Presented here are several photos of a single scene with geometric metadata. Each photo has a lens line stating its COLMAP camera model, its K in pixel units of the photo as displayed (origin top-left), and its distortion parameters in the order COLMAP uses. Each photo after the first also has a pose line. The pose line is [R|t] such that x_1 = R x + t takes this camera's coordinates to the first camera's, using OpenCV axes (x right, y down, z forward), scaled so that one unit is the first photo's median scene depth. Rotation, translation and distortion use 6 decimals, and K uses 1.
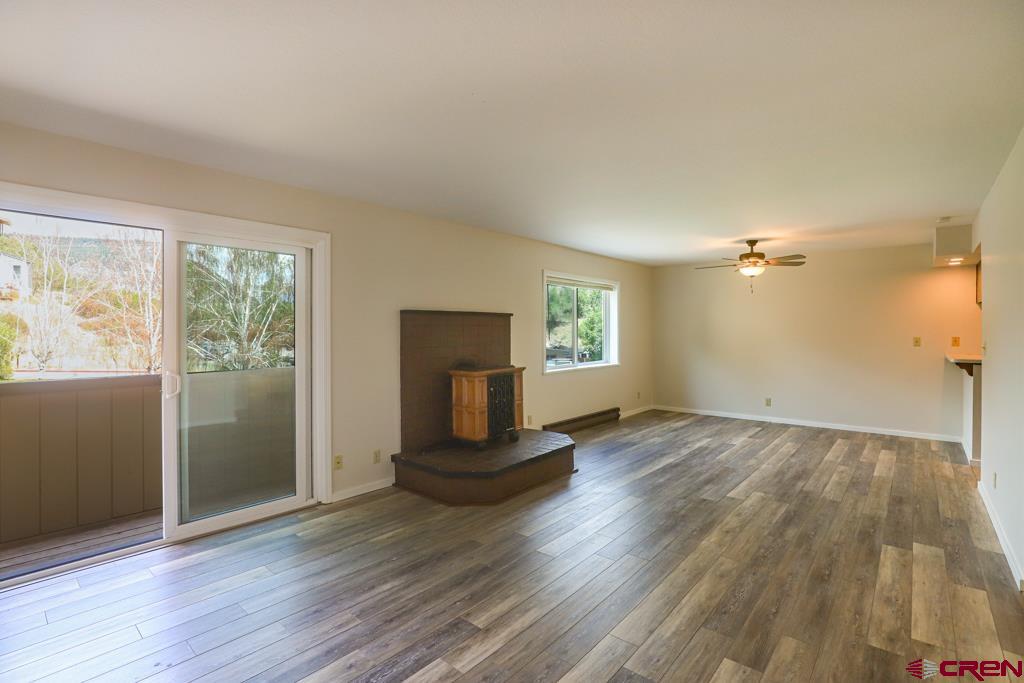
lens RADIAL K [[480.5, 0, 514.7], [0, 480.5, 325.8], [0, 0, 1]] dist [-0.027881, 0.000059]
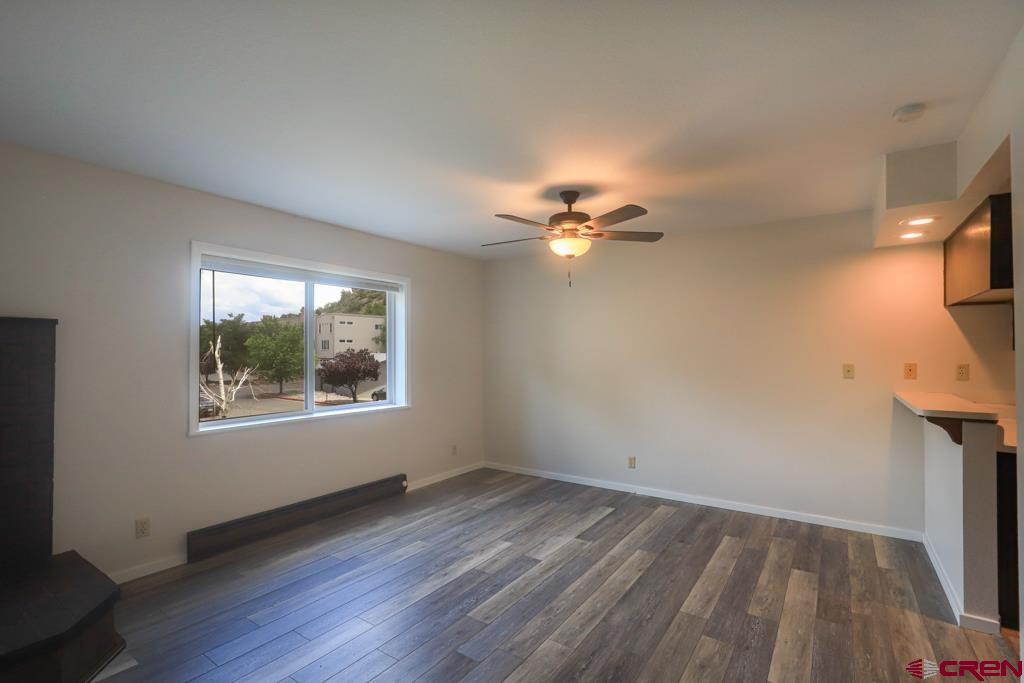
lens RADIAL K [[474.2, 0, 512.0], [0, 474.2, 341.5], [0, 0, 1]] dist [-0.013206, 0.000447]
pose [[0.994785, 0.000922, 0.101990, 0.383368], [0.000594, 0.999890, -0.014834, 0.004347], [-0.101993, 0.014817, 0.994675, 0.466988]]
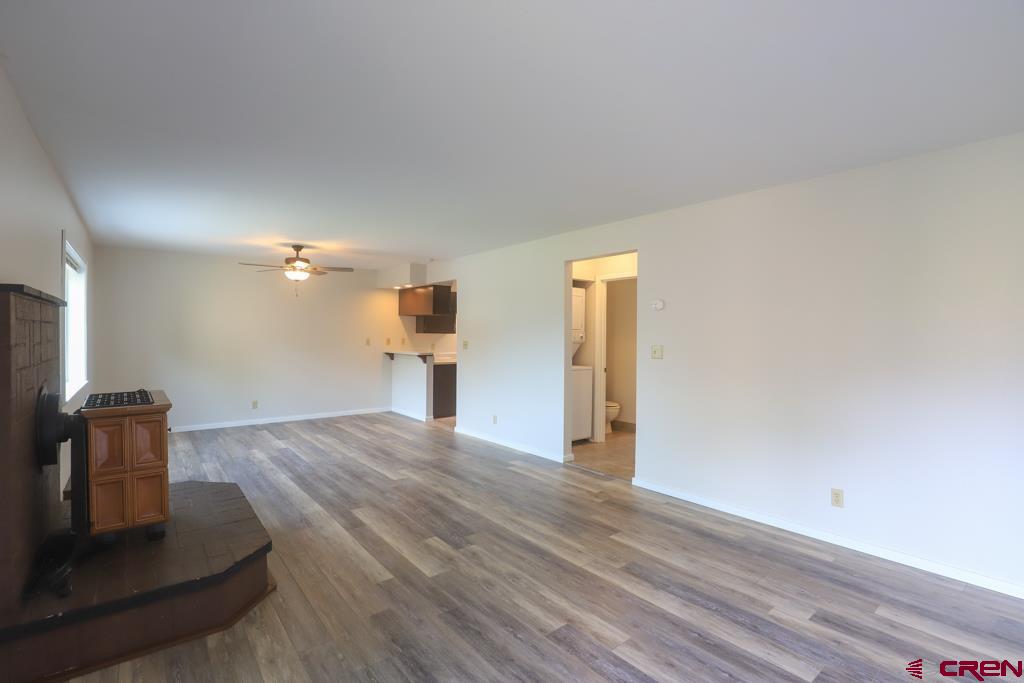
lens RADIAL K [[474.2, 0, 512.0], [0, 474.2, 341.5], [0, 0, 1]] dist [-0.013206, 0.000447]
pose [[0.191457, -0.016831, 0.981357, -0.424152], [-0.013185, 0.999719, 0.019718, 0.000575], [-0.981412, -0.016715, 0.191181, 0.360265]]
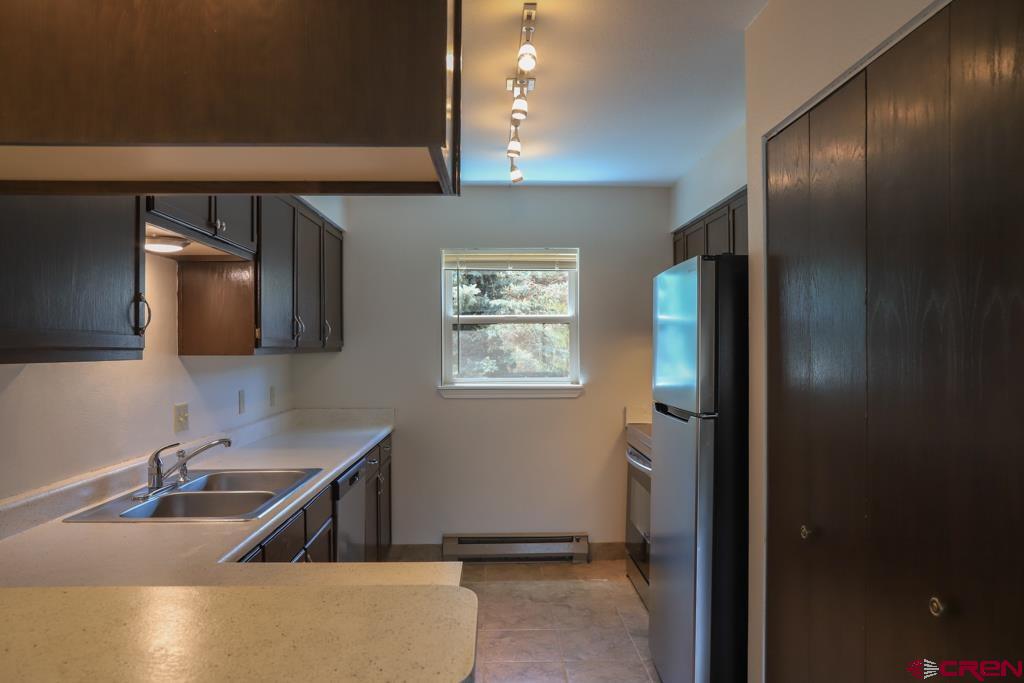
lens RADIAL K [[676.6, 0, 512.0], [0, 676.6, 341.5], [0, 0, 1]] dist [-0.063501, 0.001138]
pose [[-0.677490, 0.003089, 0.735525, 0.728448], [-0.005351, 0.999944, -0.009127, 0.000254], [-0.735512, -0.010119, -0.677436, 0.936731]]
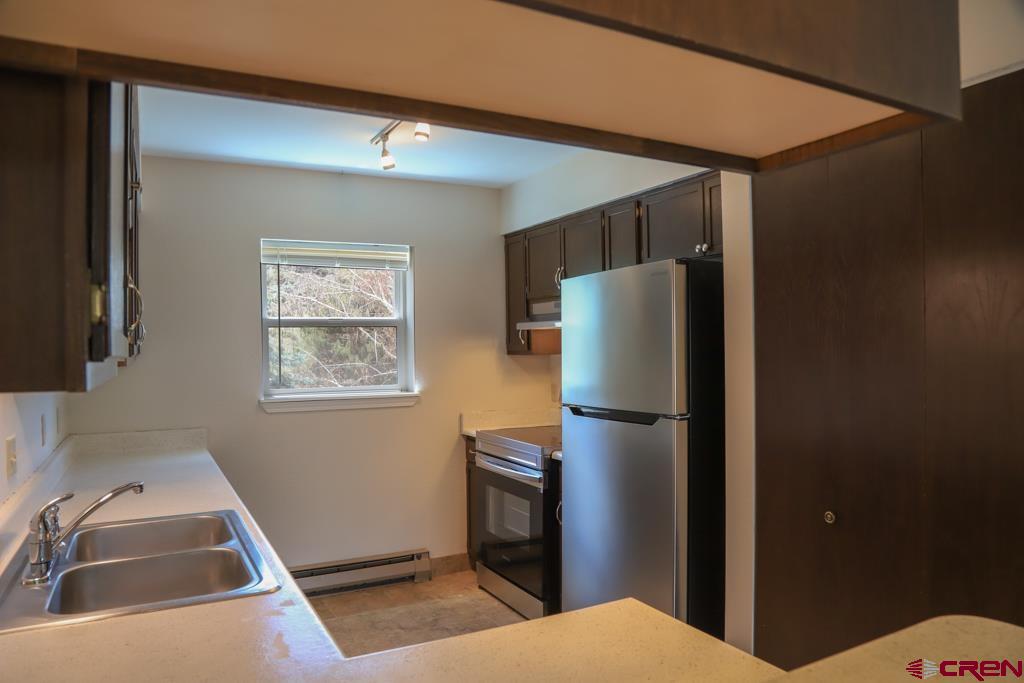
lens RADIAL K [[683.4, 0, 510.6], [0, 683.4, 350.1], [0, 0, 1]] dist [-0.072882, 0.000896]
pose [[-0.924399, 0.007772, 0.381348, 0.896833], [0.006402, 0.999968, -0.004862, 0.001282], [-0.381373, -0.002053, -0.924419, 1.003833]]
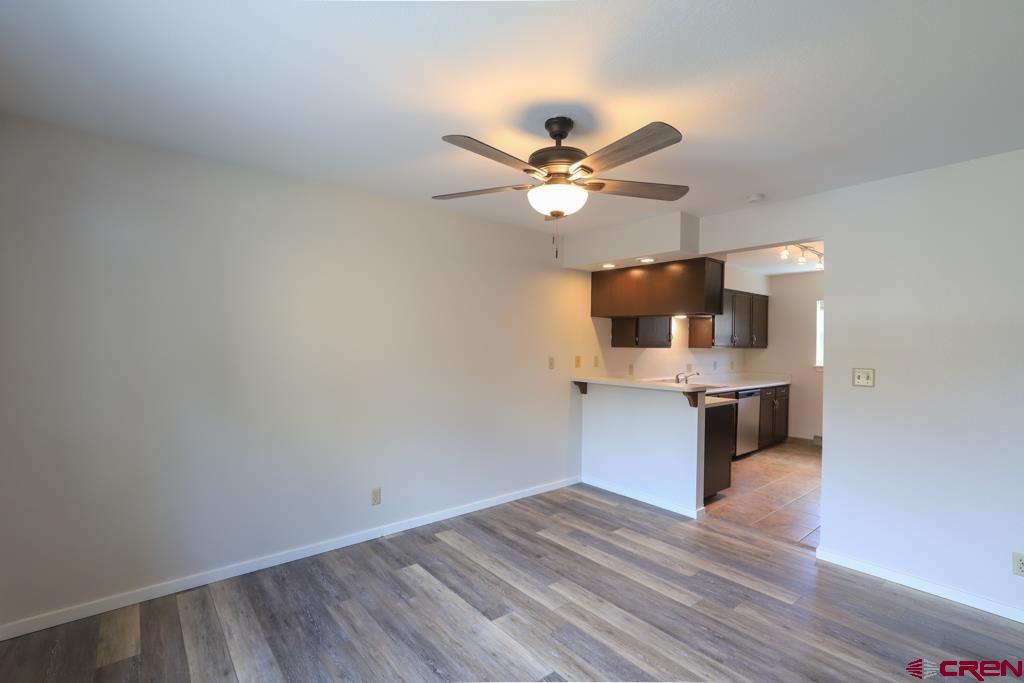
lens RADIAL K [[461.9, 0, 521.1], [0, 461.9, 348.2], [0, 0, 1]] dist [-0.003064, -0.000300]
pose [[0.166297, -0.009659, 0.986028, 0.123932], [-0.017899, 0.999758, 0.012812, 0.001306], [-0.985913, -0.019779, 0.166084, 0.991987]]
